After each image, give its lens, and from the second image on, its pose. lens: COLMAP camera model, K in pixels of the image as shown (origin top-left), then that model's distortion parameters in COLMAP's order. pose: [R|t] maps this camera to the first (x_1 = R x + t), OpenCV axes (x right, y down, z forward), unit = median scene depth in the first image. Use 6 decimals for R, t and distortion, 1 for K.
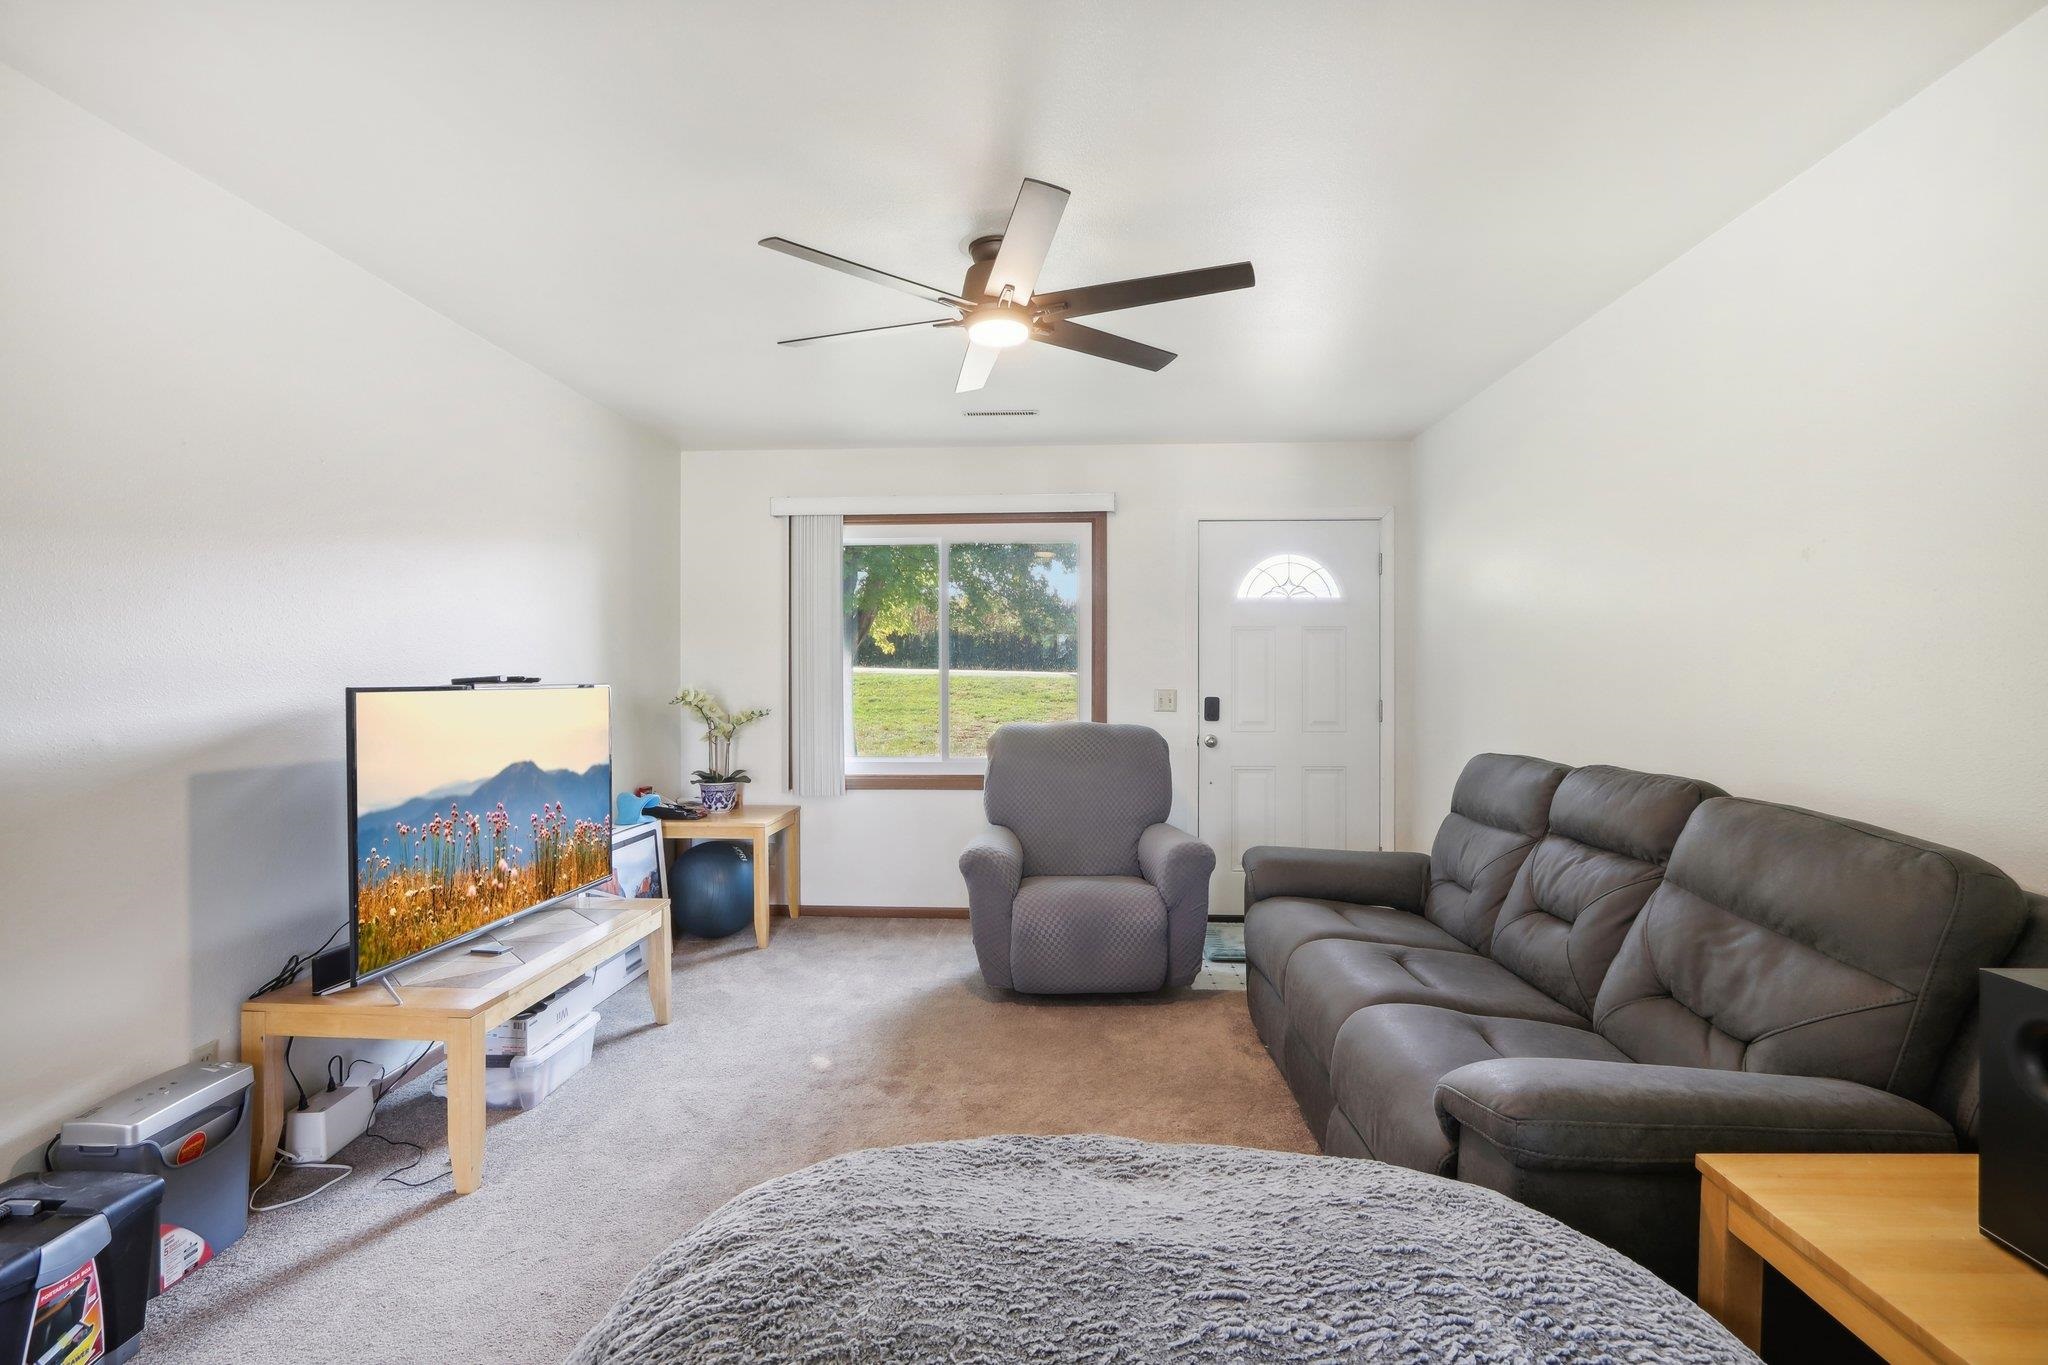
lens RADIAL K [[999.9, 0, 1016.9], [0, 999.9, 682.6], [0, 0, 1]] dist [-0.013005, 0.000308]
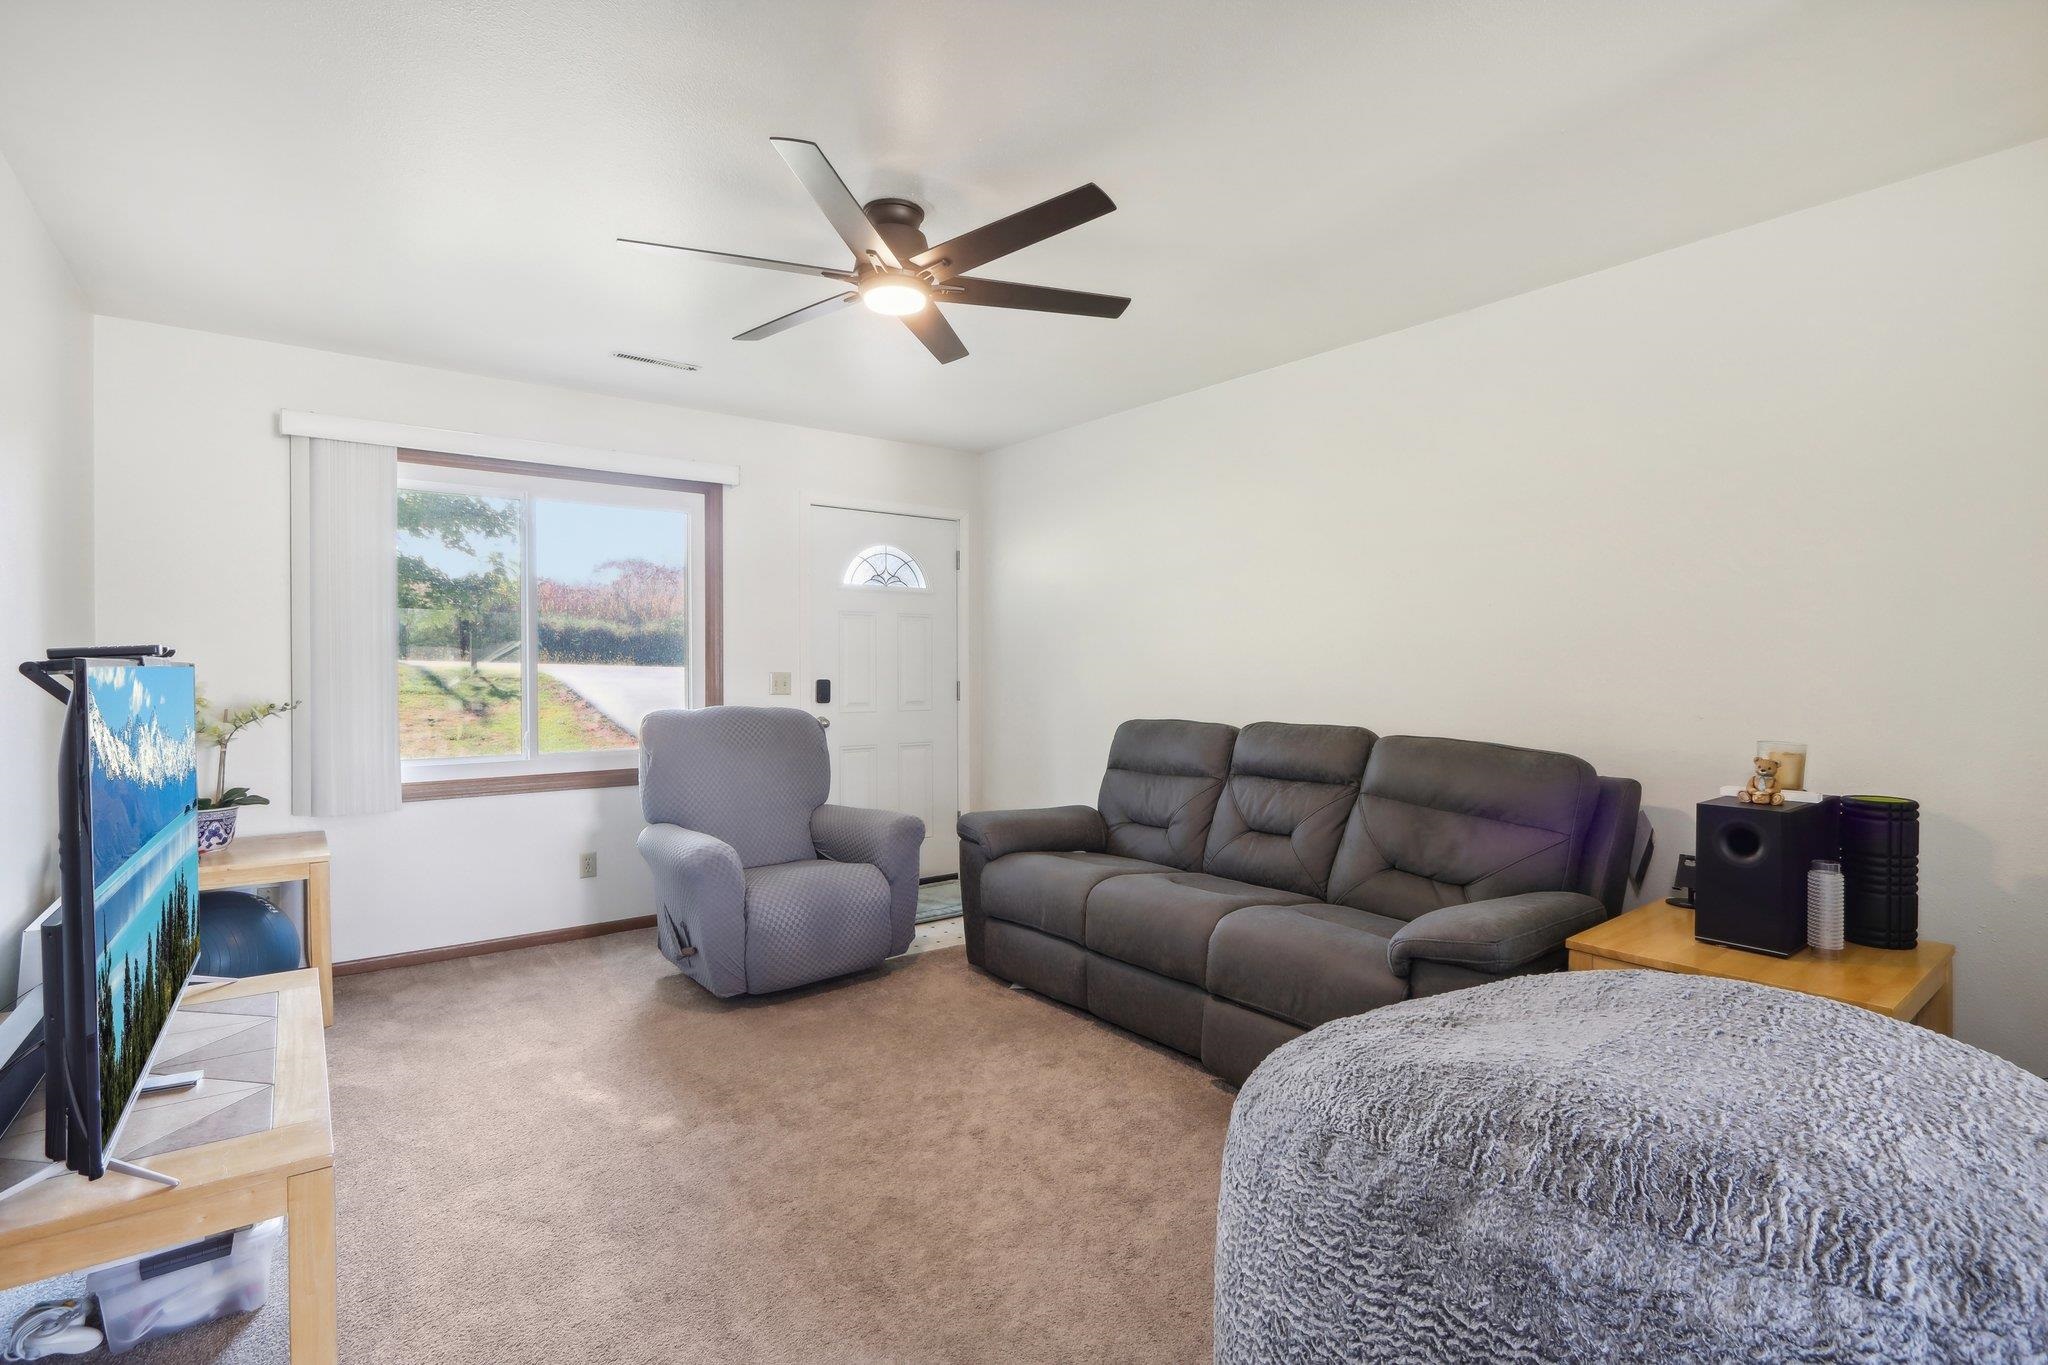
lens RADIAL K [[999.9, 0, 1016.9], [0, 999.9, 682.6], [0, 0, 1]] dist [-0.013005, 0.000308]
pose [[0.736514, -0.008732, 0.676366, -0.446175], [0.000743, 0.999927, 0.012100, 0.006792], [-0.676422, -0.008409, 0.736466, 0.148977]]
